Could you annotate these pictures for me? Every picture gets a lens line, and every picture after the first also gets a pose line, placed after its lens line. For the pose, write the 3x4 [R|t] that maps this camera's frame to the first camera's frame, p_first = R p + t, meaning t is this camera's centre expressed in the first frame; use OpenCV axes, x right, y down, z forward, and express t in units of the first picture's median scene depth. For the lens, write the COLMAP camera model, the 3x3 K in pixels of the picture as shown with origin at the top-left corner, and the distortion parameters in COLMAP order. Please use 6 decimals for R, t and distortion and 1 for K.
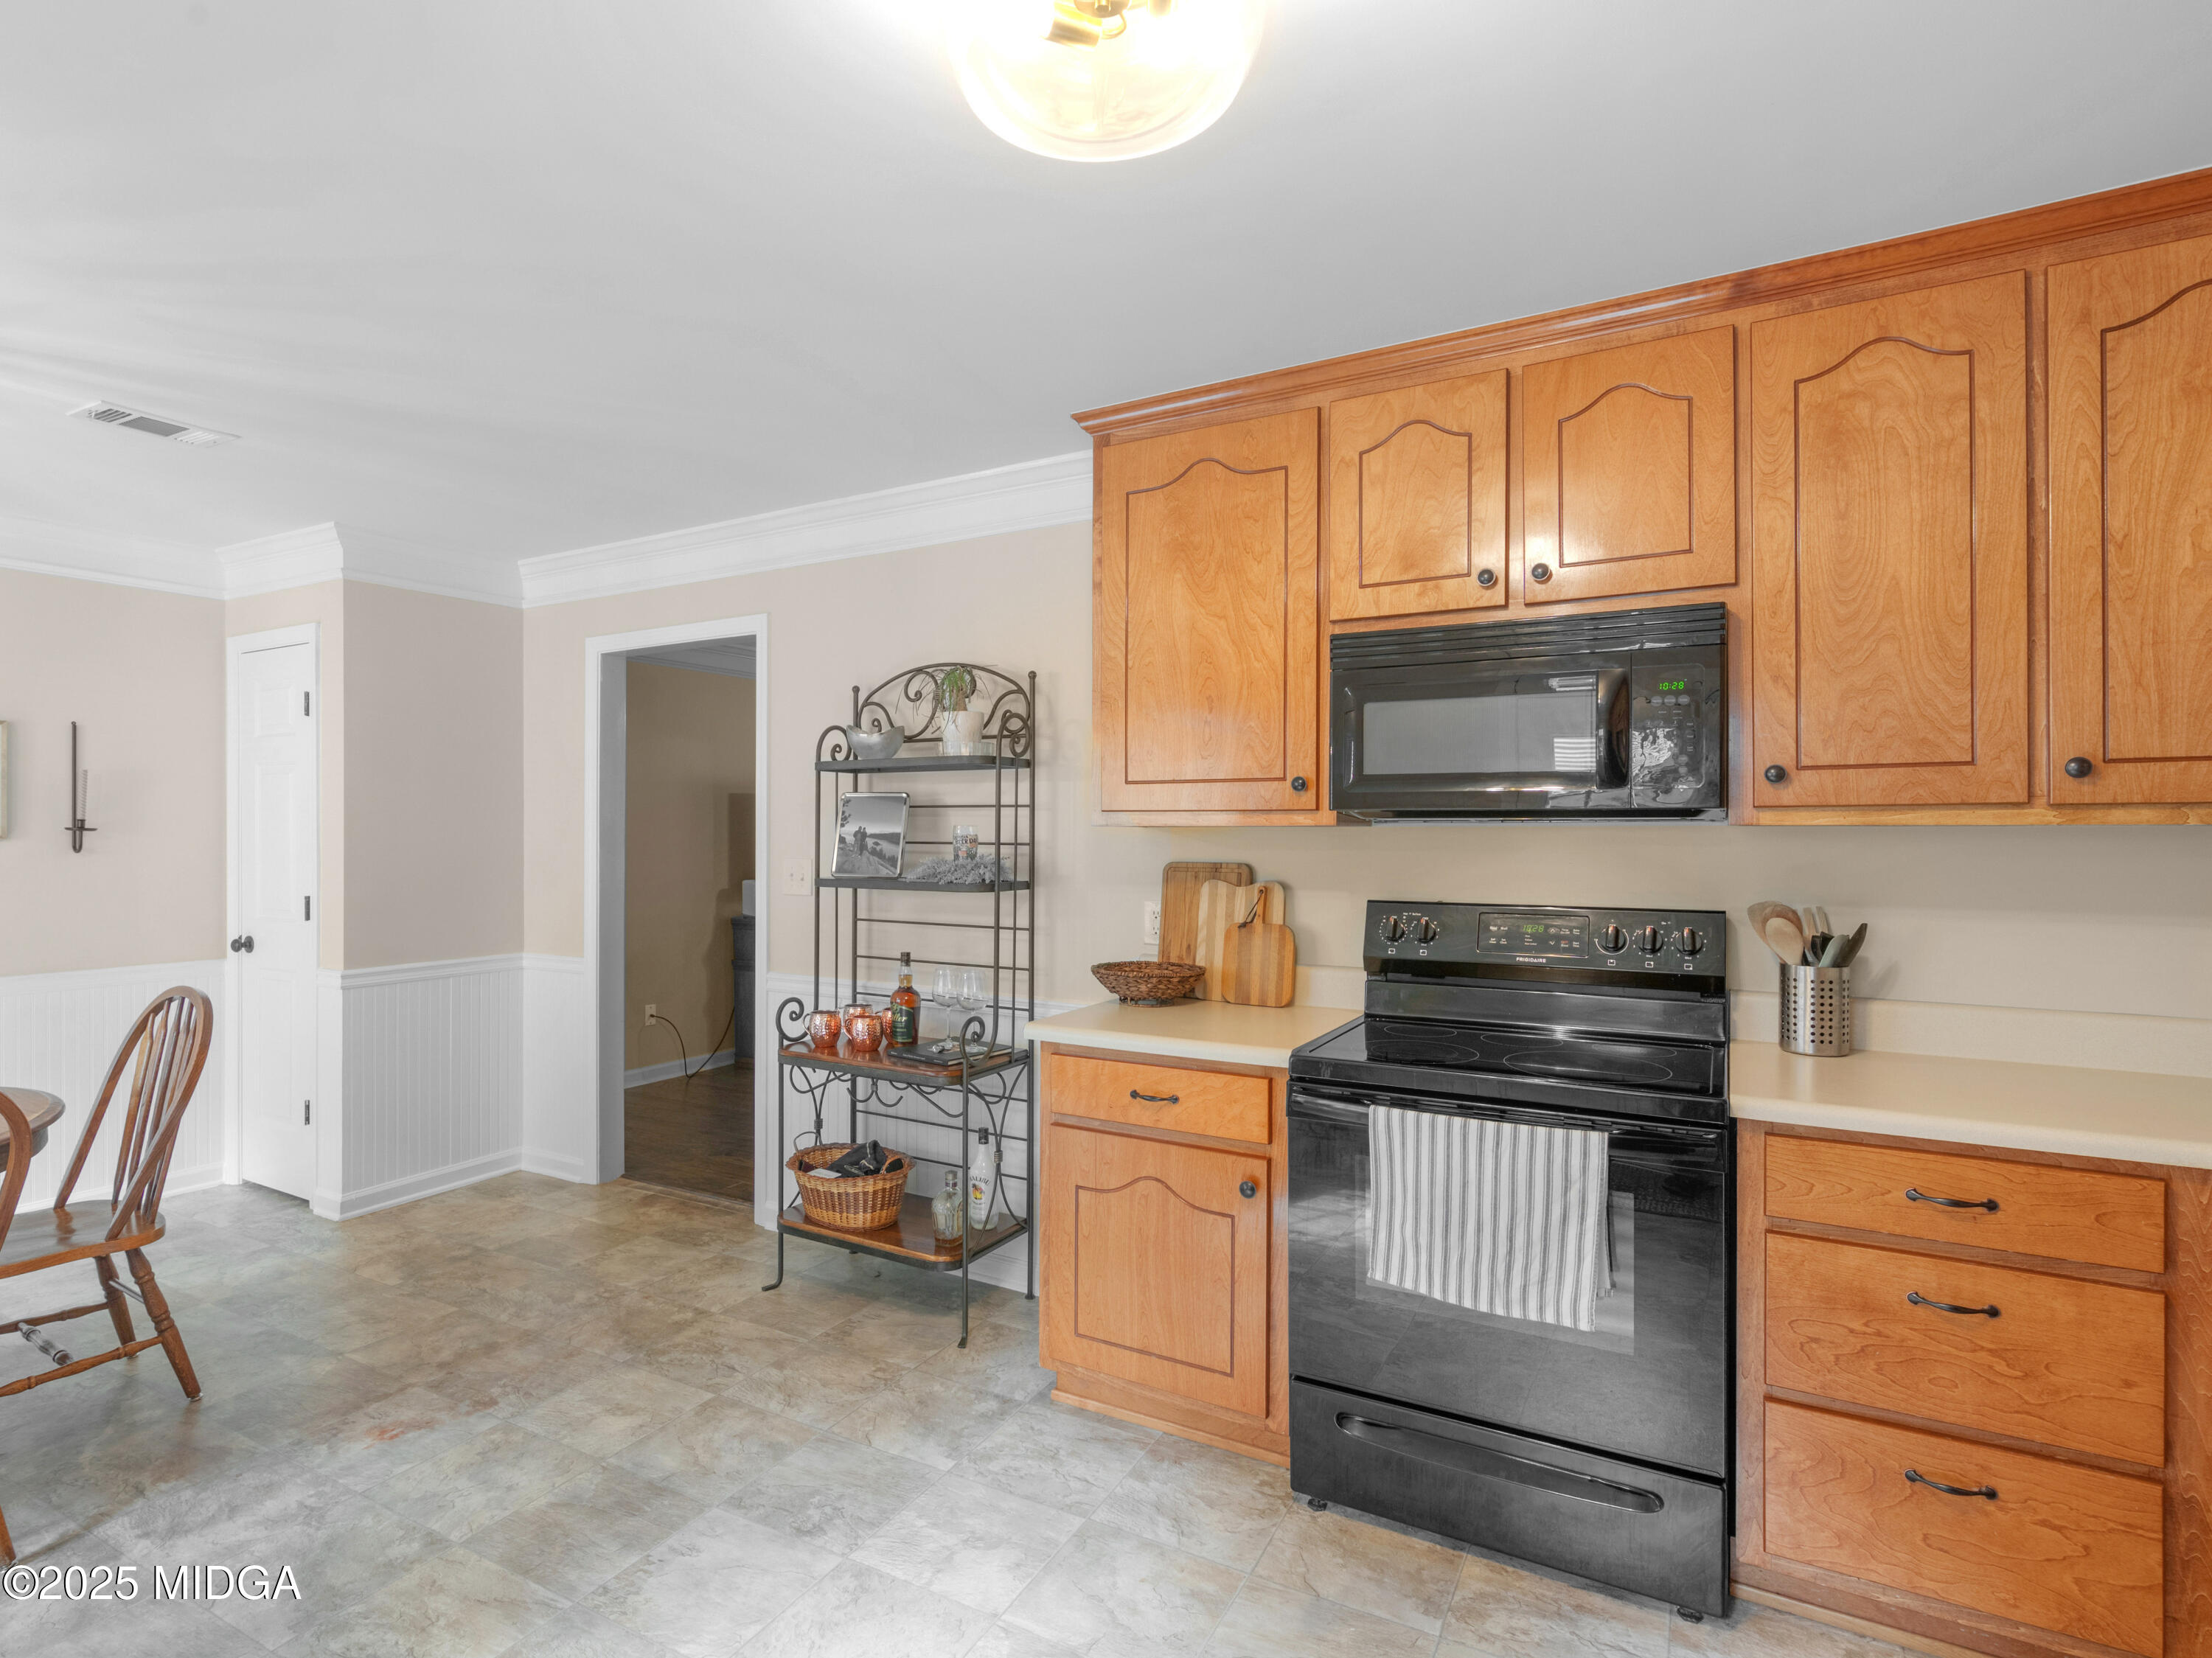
lens RADIAL K [[1143.9, 0, 1065.0], [0, 1143.9, 828.6], [0, 0, 1]] dist [-0.000690, -0.001606]
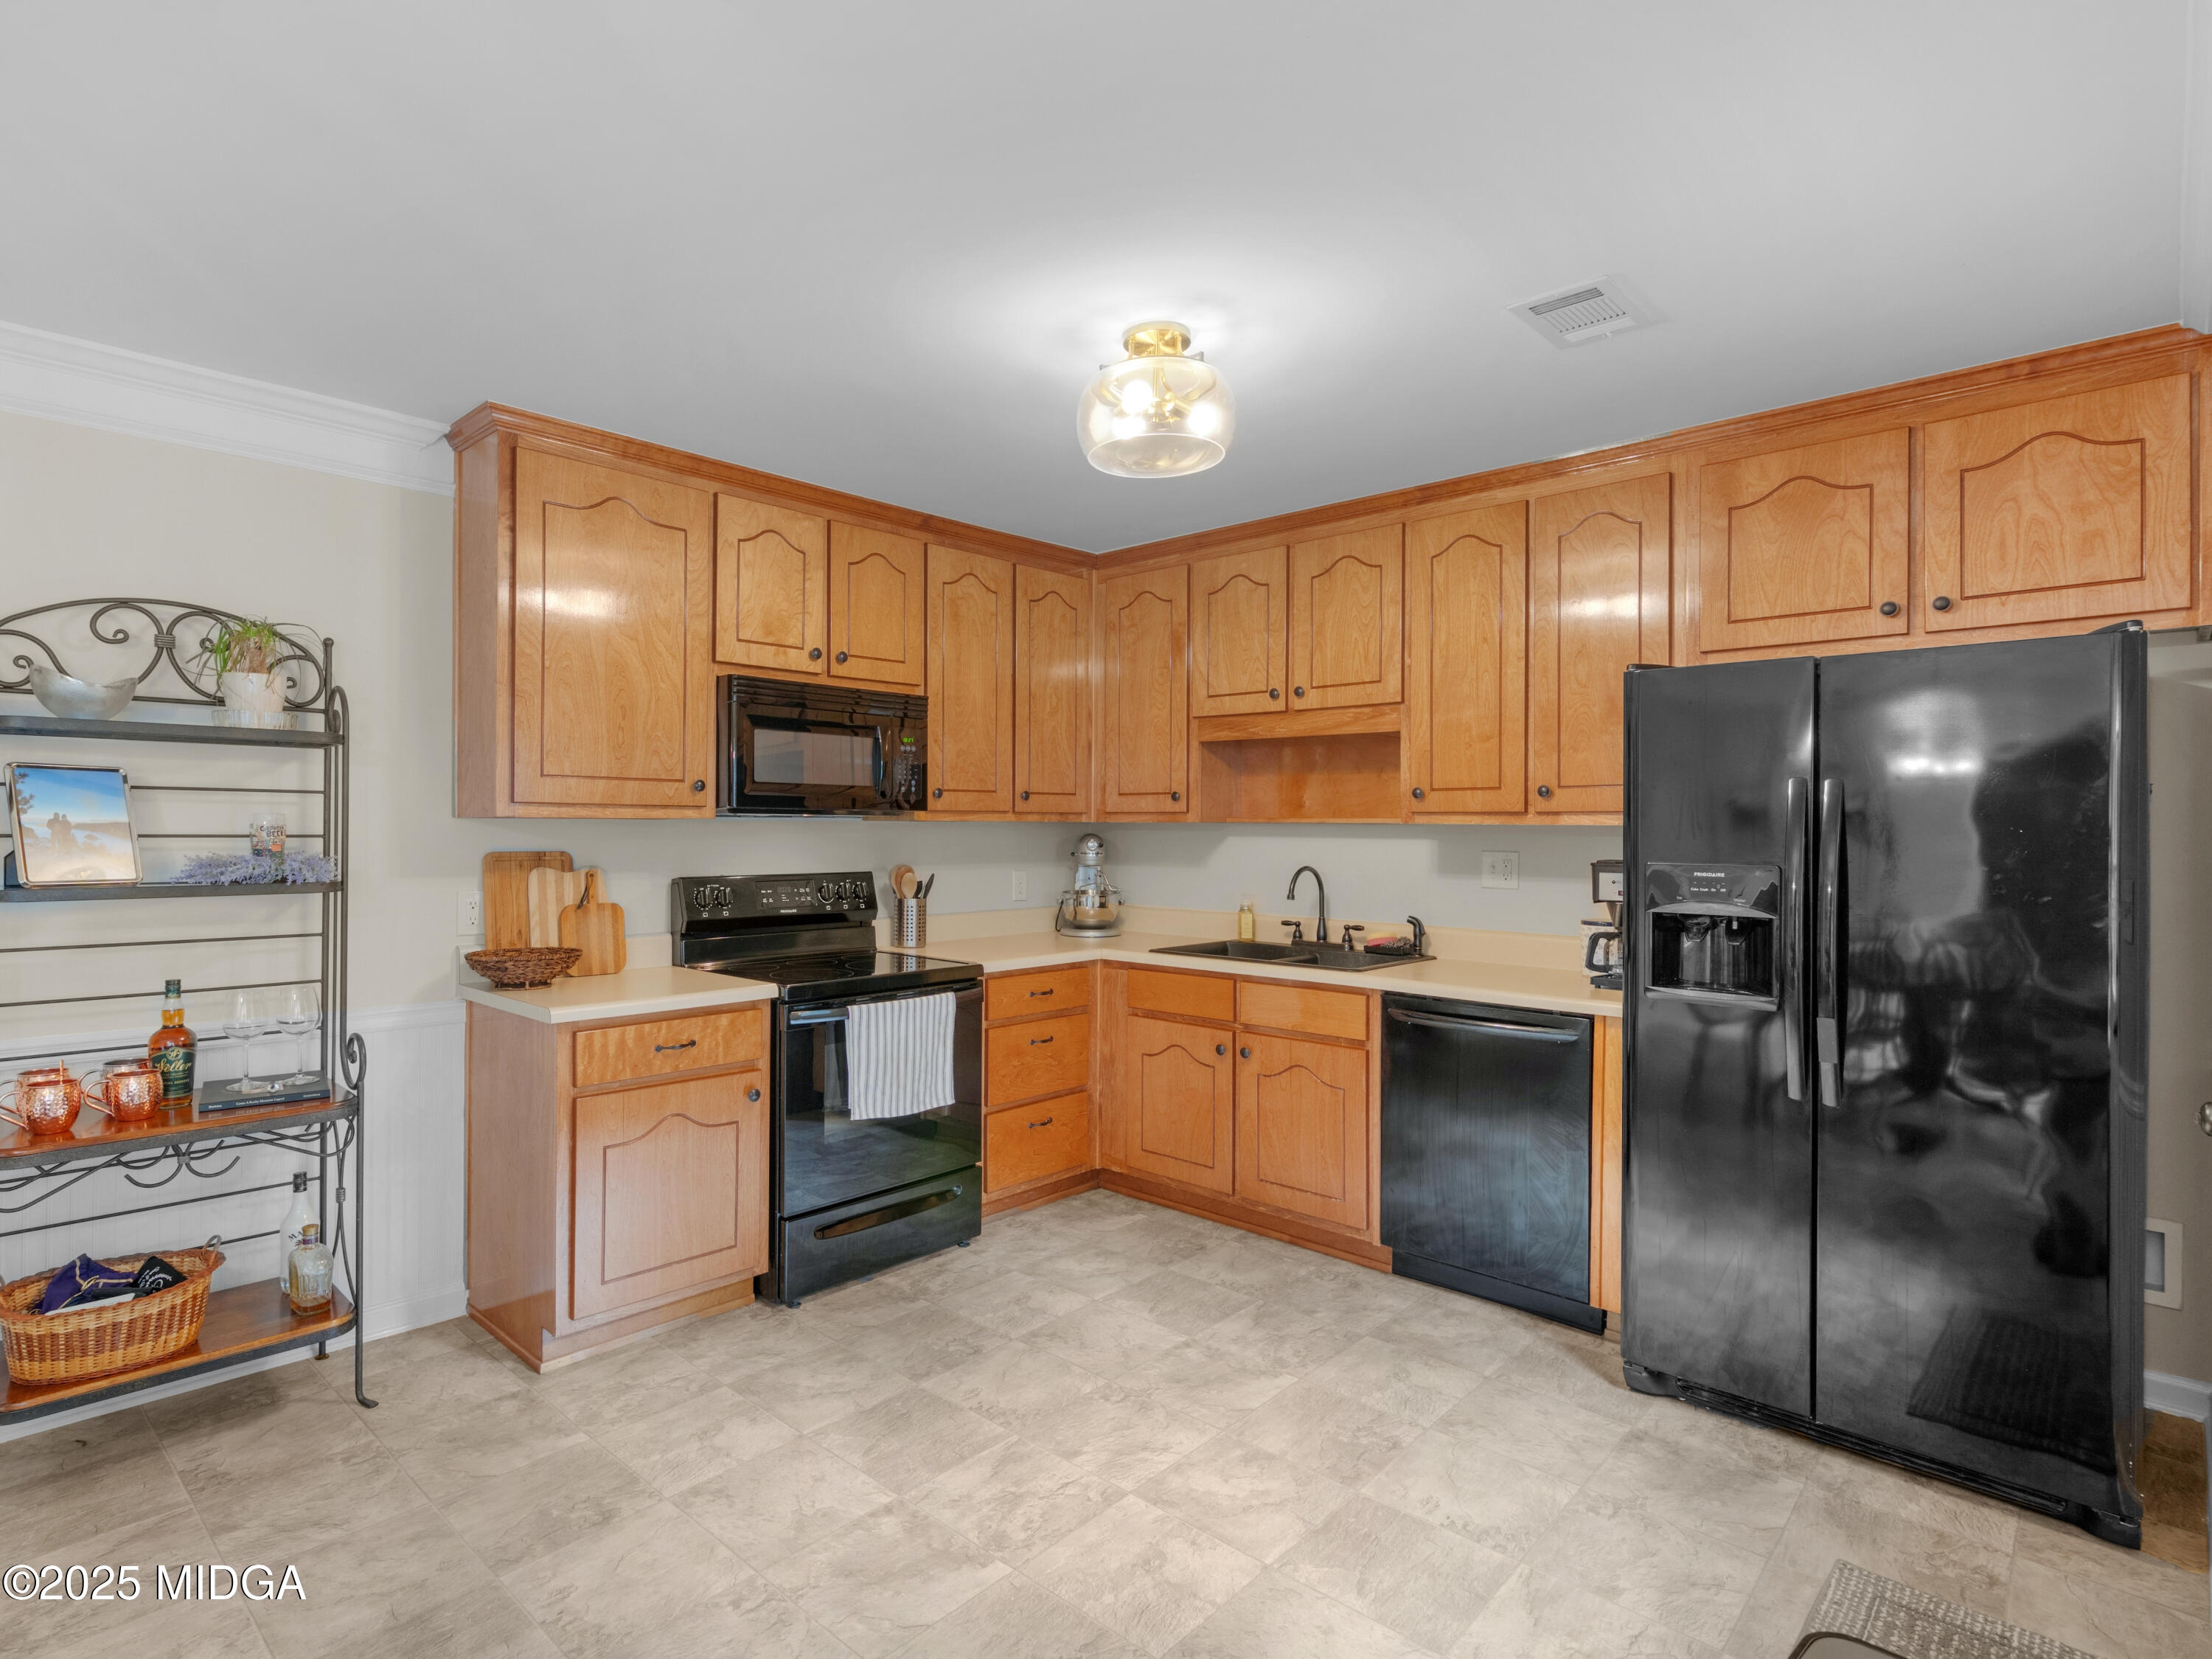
lens RADIAL K [[1144.9, 0, 1042.5], [0, 1144.9, 825.1], [0, 0, 1]] dist [-0.003617, 0.000145]
pose [[0.237783, 0.001506, 0.971317, -0.854085], [-0.005314, 0.999986, -0.000250, 0.002535], [-0.971304, -0.005103, 0.237788, 0.300379]]
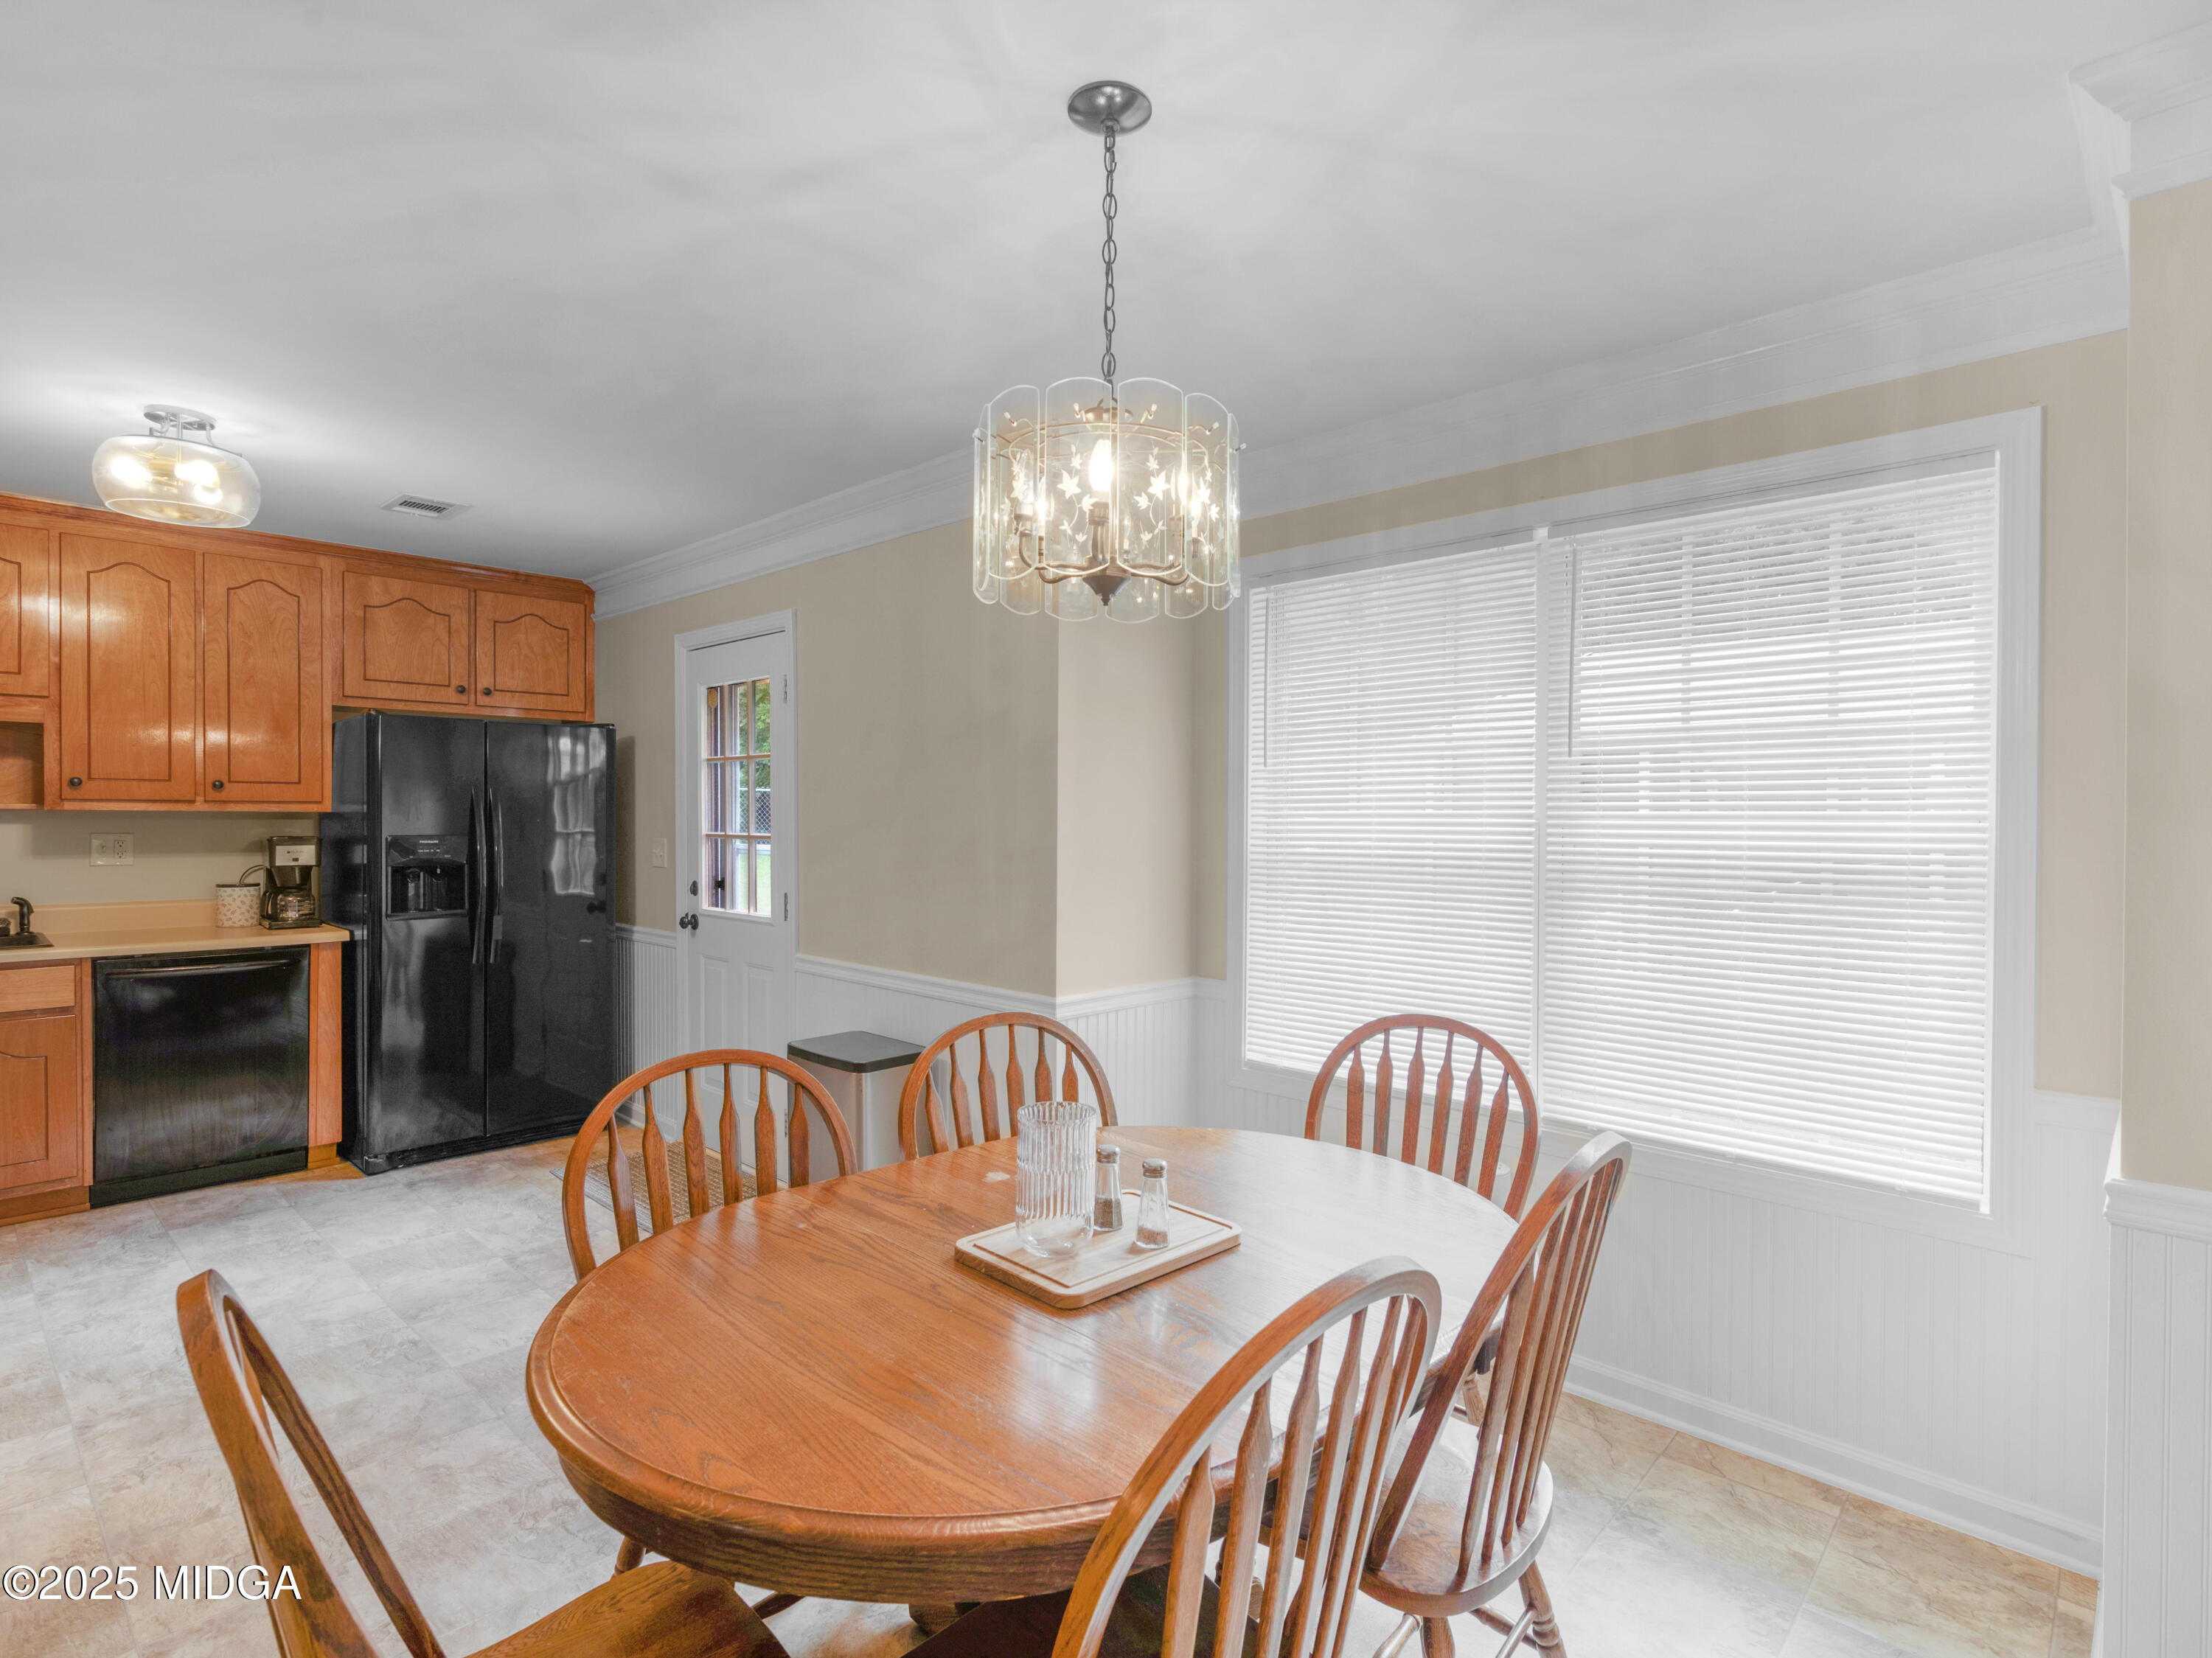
lens RADIAL K [[1123.1, 0, 1117.4], [0, 1123.1, 820.4], [0, 0, 1]] dist [0.001064, -0.000053]
pose [[-0.975192, -0.006020, 0.221277, -1.072621], [-0.005324, 0.999979, 0.003745, 0.000018], [-0.221295, 0.002474, -0.975204, 1.245474]]
